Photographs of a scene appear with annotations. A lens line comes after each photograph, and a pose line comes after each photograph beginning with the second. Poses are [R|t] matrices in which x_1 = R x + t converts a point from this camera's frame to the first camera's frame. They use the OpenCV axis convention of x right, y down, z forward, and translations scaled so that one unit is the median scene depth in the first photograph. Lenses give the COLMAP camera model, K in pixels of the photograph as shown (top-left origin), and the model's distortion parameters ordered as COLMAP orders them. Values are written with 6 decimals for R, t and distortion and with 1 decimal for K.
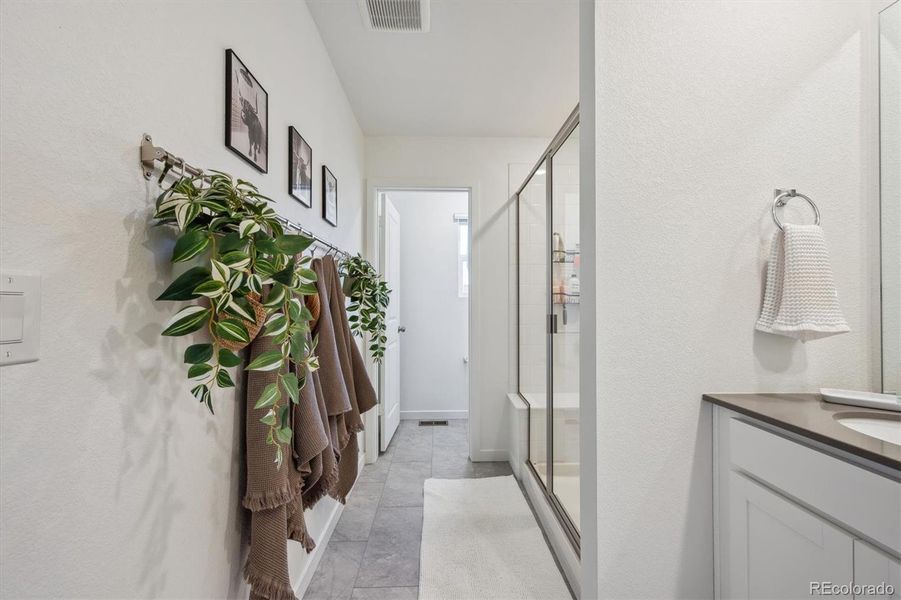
lens RADIAL K [[361.5, 0, 450.5], [0, 361.5, 300.0], [0, 0, 1]] dist [0.000886, 0.000112]
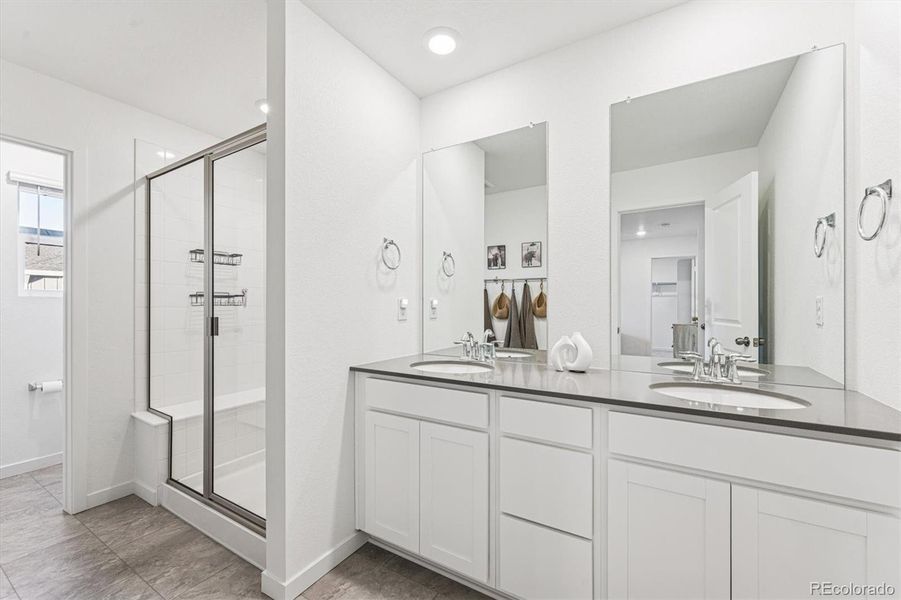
lens RADIAL K [[361.5, 0, 450.5], [0, 361.5, 300.0], [0, 0, 1]] dist [0.000886, 0.000112]
pose [[0.549328, 0.015912, 0.835455, -0.183176], [-0.010219, 0.999872, -0.012324, -0.001693], [-0.835544, -0.001768, 0.549420, -0.097790]]
